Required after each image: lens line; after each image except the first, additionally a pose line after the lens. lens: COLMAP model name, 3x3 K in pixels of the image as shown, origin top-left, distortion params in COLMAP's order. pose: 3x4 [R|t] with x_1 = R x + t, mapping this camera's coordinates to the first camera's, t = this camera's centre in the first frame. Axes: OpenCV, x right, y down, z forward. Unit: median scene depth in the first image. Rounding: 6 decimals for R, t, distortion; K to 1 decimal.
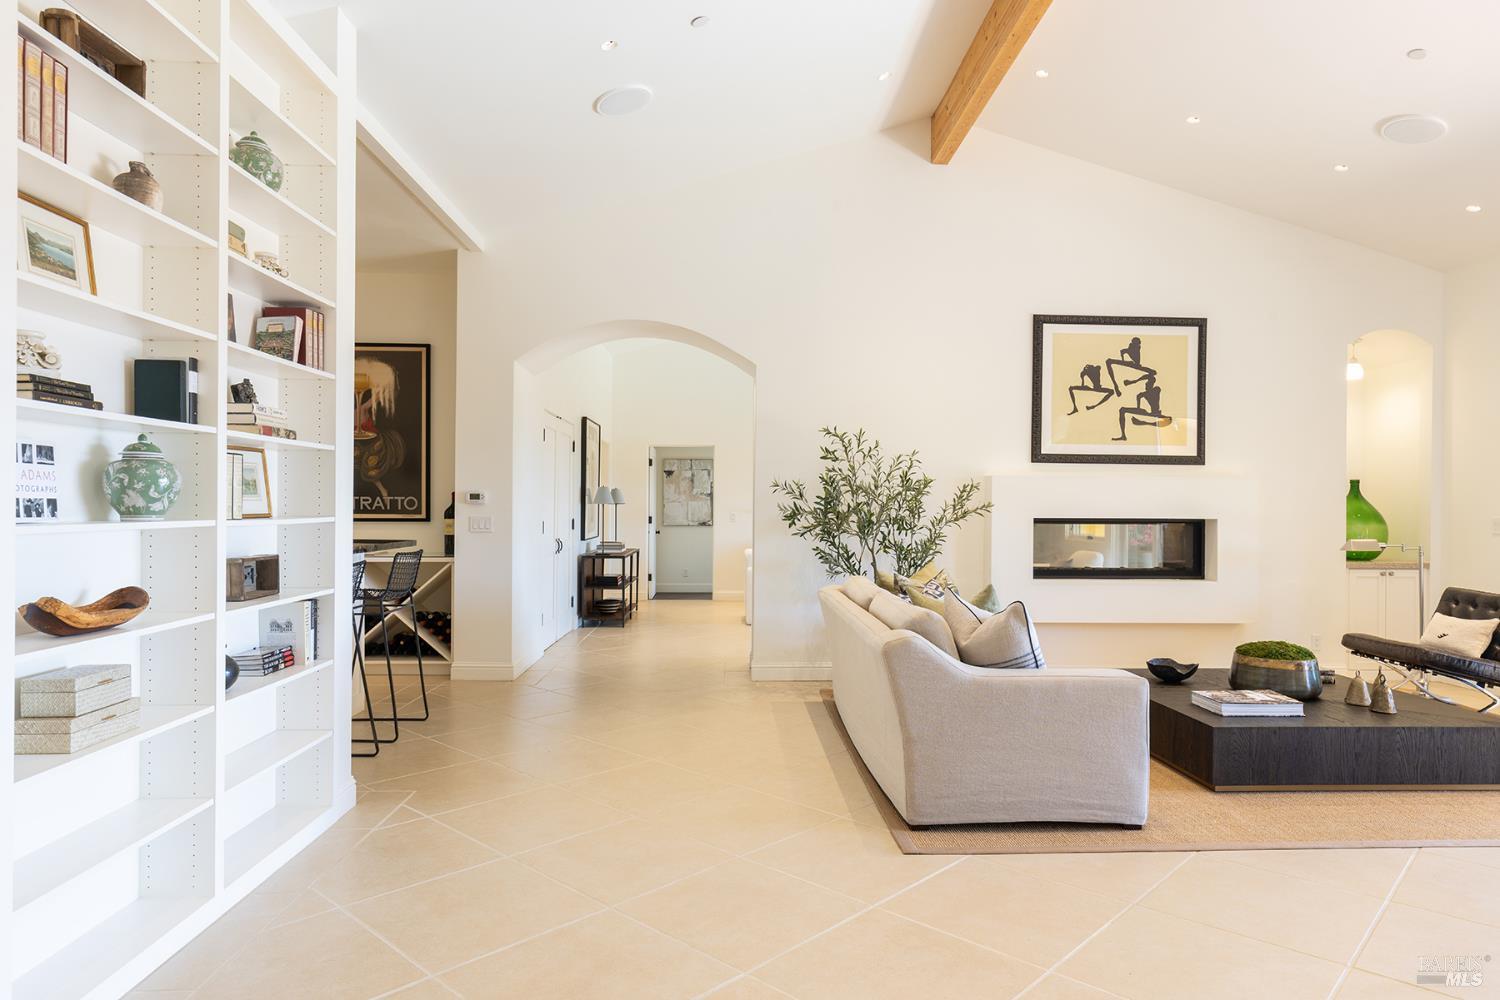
lens RADIAL K [[916.2, 0, 751.6], [0, 916.2, 506.2], [0, 0, 1]] dist [0.005095, -0.000861]
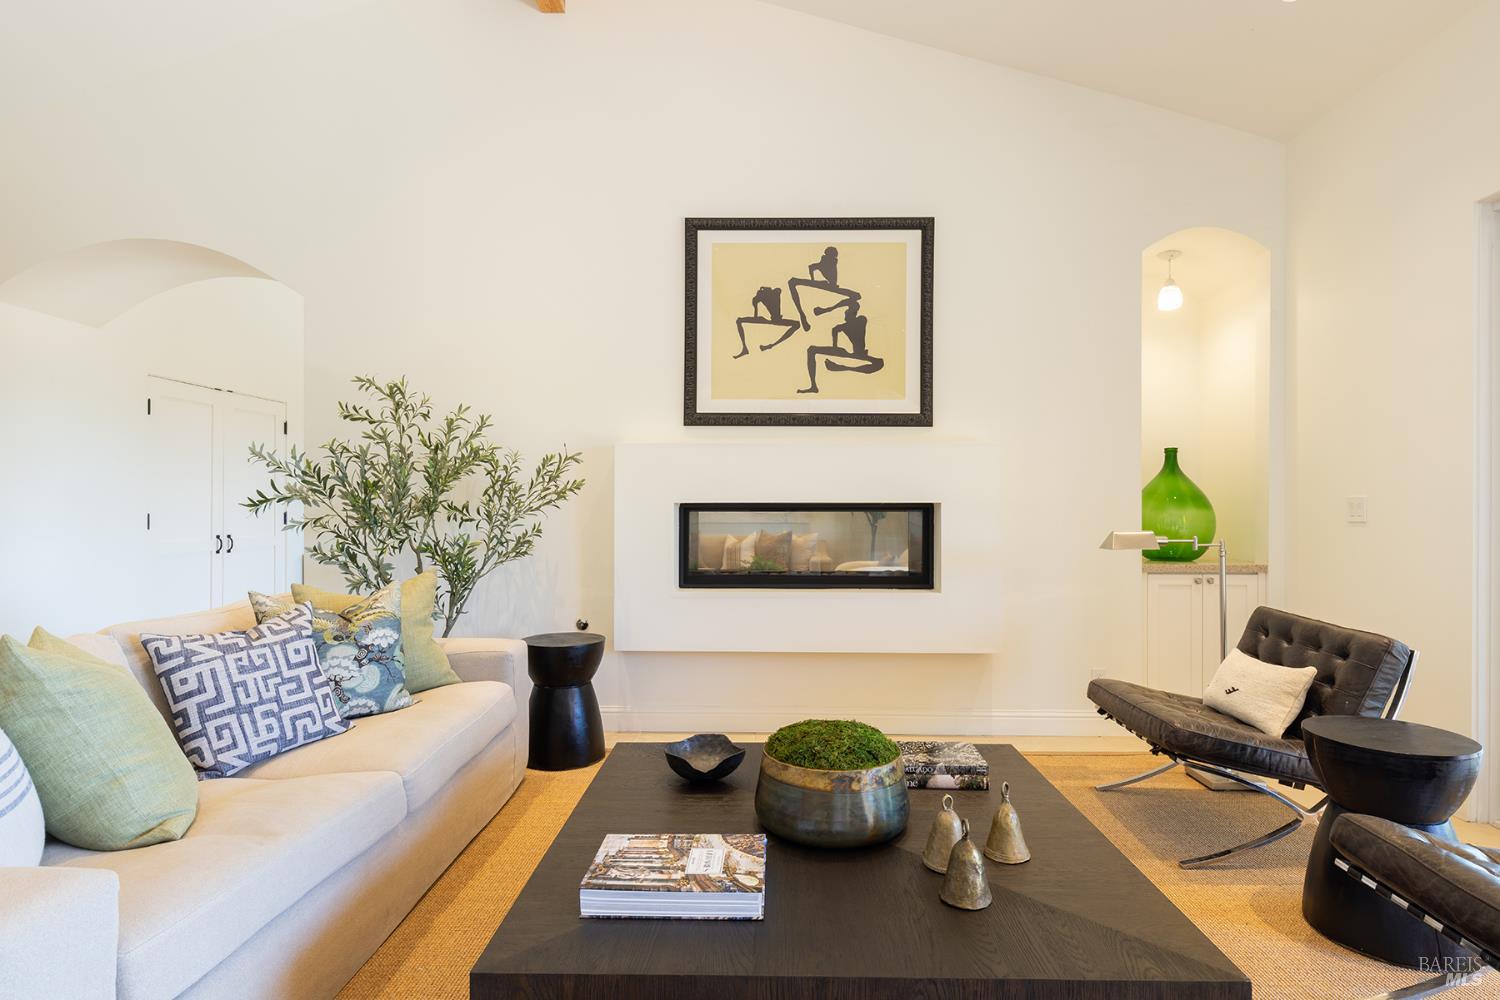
lens RADIAL K [[801.8, 0, 749.3], [0, 801.8, 500.6], [0, 0, 1]] dist [0.002693, 0.000173]
pose [[0.997996, -0.007534, -0.062821, 0.394060], [0.007000, 0.999938, -0.008713, 0.016236], [0.062883, 0.008255, 0.997987, 0.381442]]
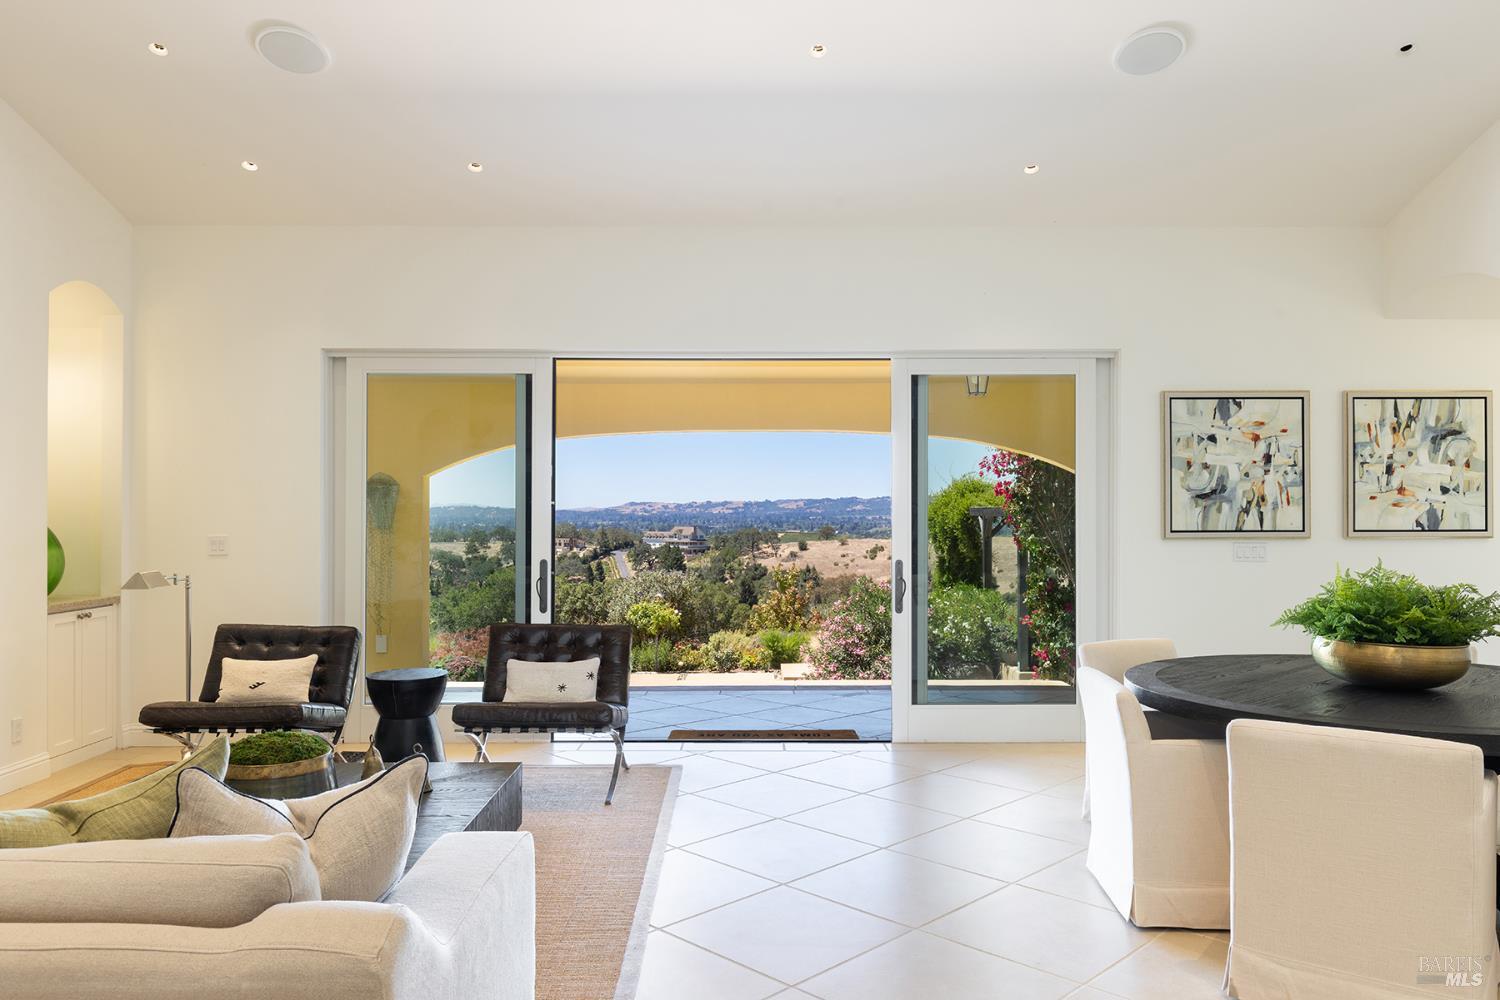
lens RADIAL K [[1068.0, 0, 758.2], [0, 1068.0, 508.6], [0, 0, 1]] dist [0.005680, -0.000280]
pose [[0.024609, -0.004920, 0.999685, -0.148353], [0.001652, 0.999987, 0.004881, -0.015389], [-0.999696, 0.001531, 0.024617, 0.446409]]
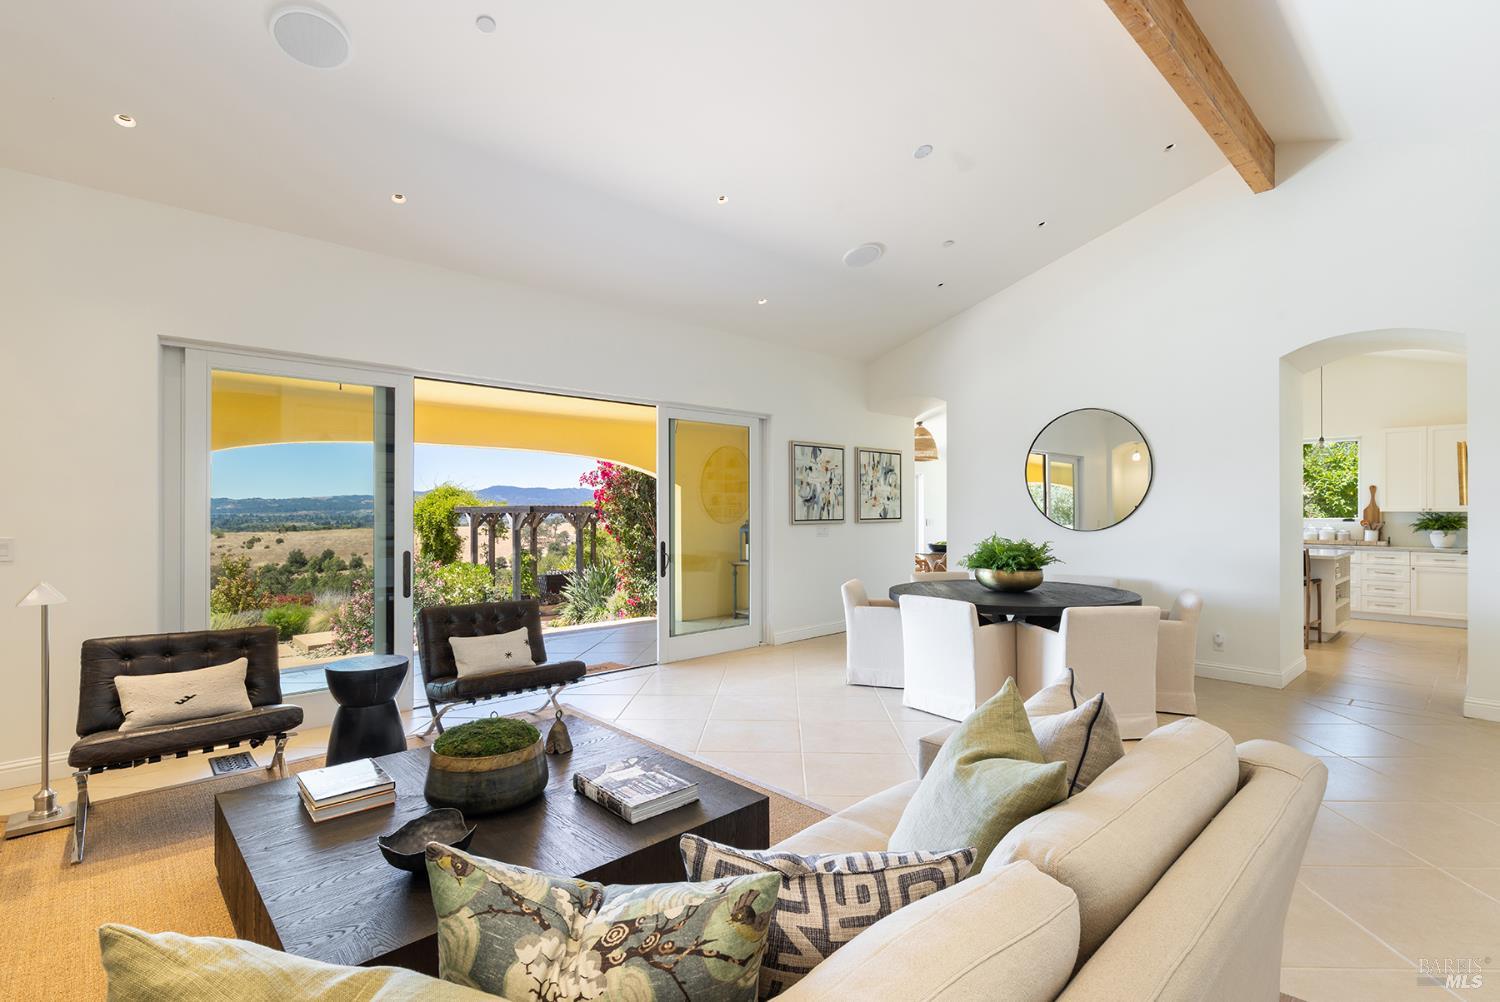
lens RADIAL K [[701.3, 0, 761.1], [0, 701.3, 505.1], [0, 0, 1]] dist [0.005107, -0.000733]
pose [[-0.661916, -0.002389, 0.749574, 0.017828], [-0.003320, 0.999994, 0.000255, -0.014185], [-0.749571, -0.002320, -0.661920, 0.857647]]
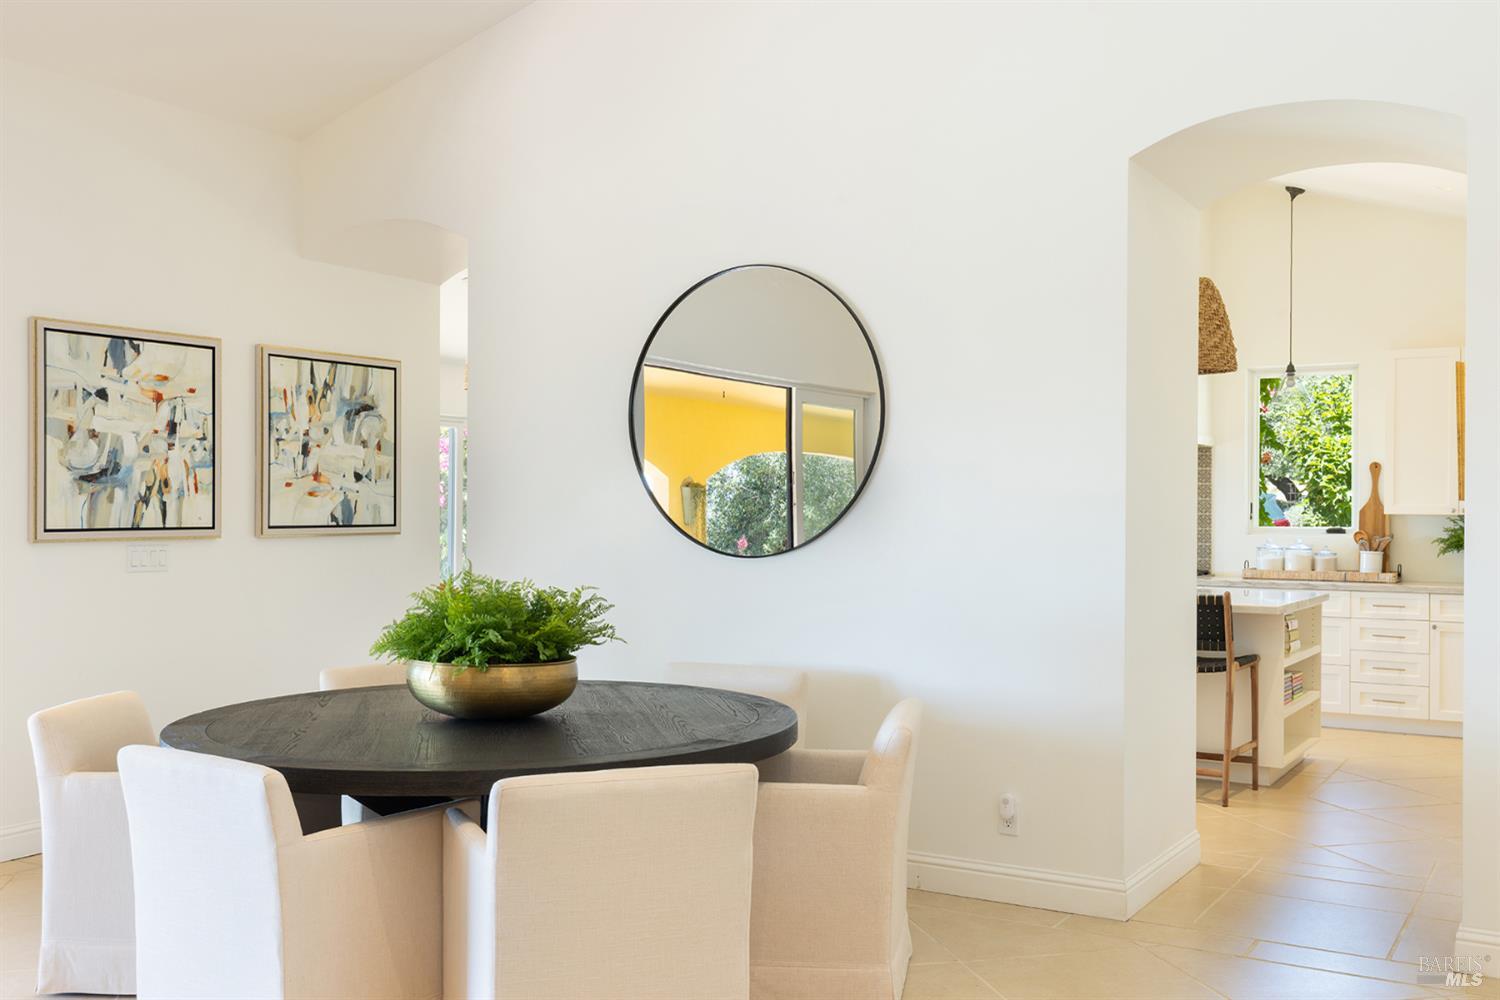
lens RADIAL K [[1445.7, 0, 756.4], [0, 1445.7, 505.7], [0, 0, 1]] dist [0.020288, 0.000000]
pose [[-0.839415, -0.011856, 0.543362, -0.008131], [-0.011224, 0.999927, 0.004478, -0.012983], [-0.543375, -0.002340, -0.839487, 0.588296]]
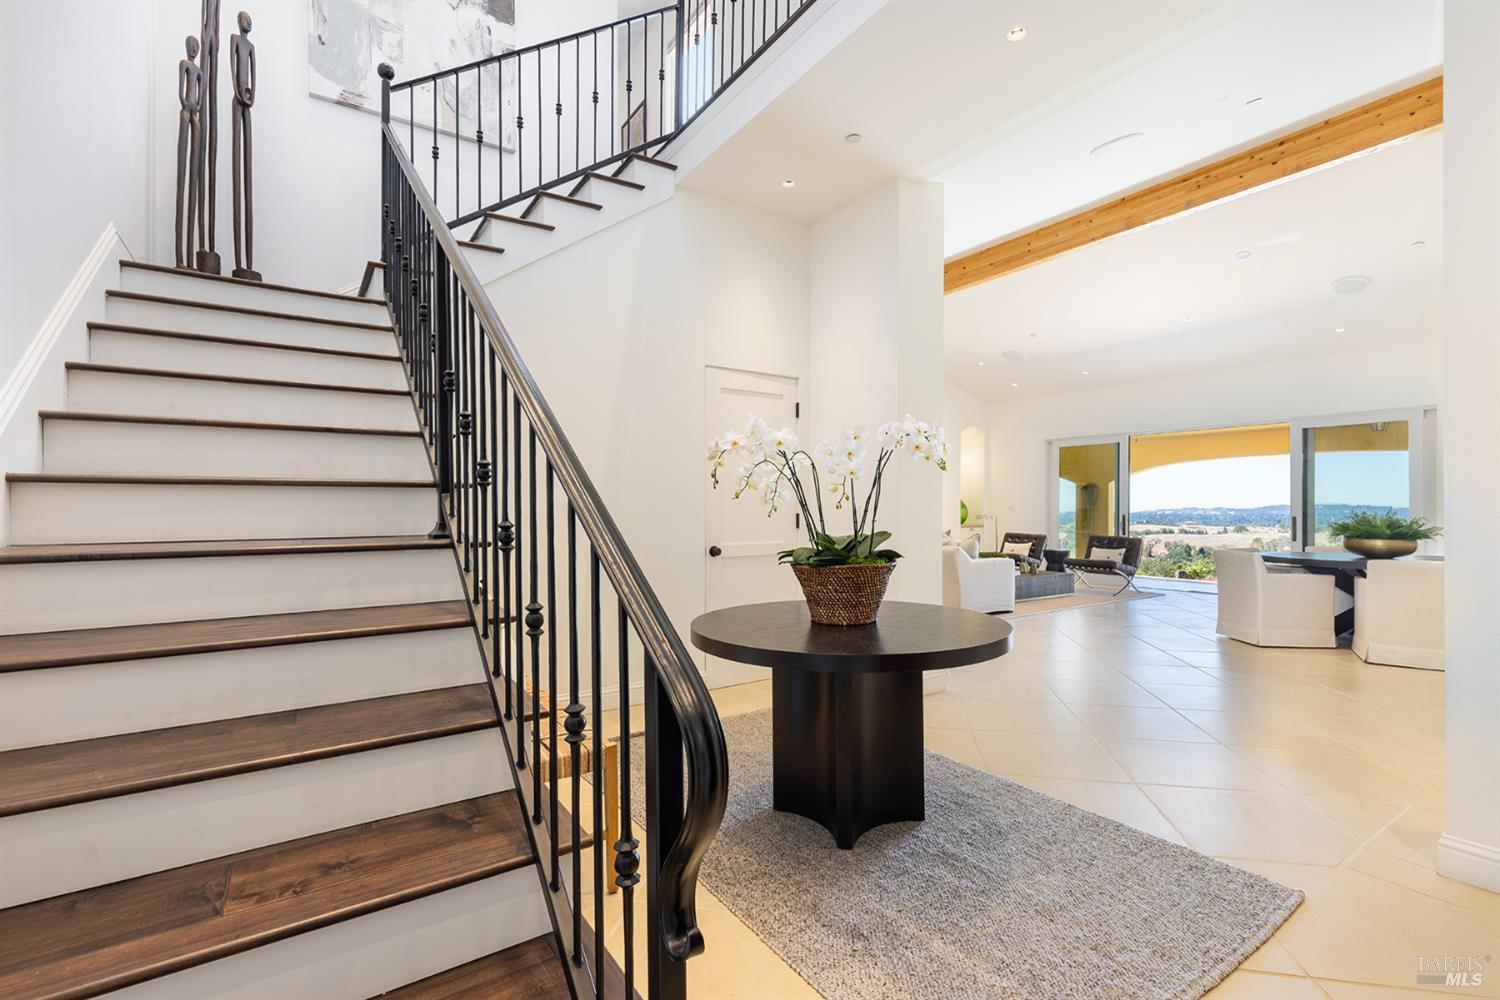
lens RADIAL K [[685.8, 0, 750.7], [0, 685.8, 503.5], [0, 0, 1]] dist [0.005678, 0.000753]
pose [[0.842635, -0.001179, 0.538485, -0.752858], [0.004067, 0.999983, -0.004175, 0.011885], [-0.538470, 0.005708, 0.842625, -0.189639]]
